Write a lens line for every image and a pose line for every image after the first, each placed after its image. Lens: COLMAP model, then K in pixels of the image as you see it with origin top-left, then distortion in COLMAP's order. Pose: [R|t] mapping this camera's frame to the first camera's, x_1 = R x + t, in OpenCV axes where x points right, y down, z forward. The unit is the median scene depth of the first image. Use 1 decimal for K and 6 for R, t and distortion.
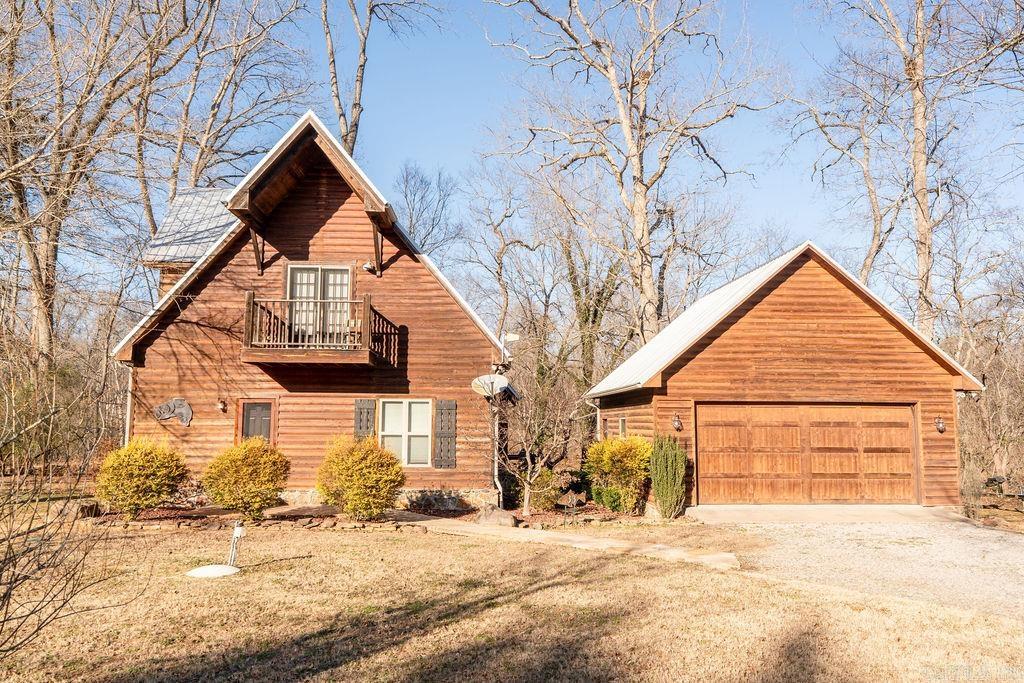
lens RADIAL K [[816.7, 0, 512.6], [0, 816.7, 336.1], [0, 0, 1]] dist [0.014360, 0.003657]
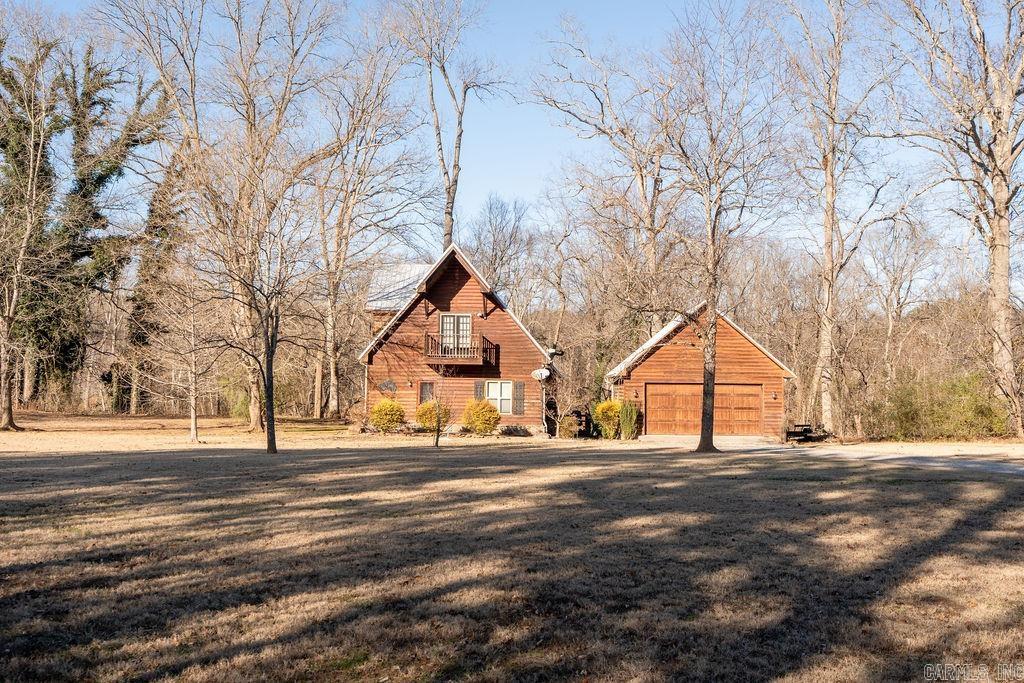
lens RADIAL K [[1033.6, 0, 511.2], [0, 1033.6, 342.5], [0, 0, 1]] dist [-0.001774, 0.000000]
pose [[0.995636, 0.001663, -0.093309, 0.135926], [0.003425, 0.998517, 0.054338, -0.155402], [0.093261, -0.054421, 0.994153, -1.518196]]
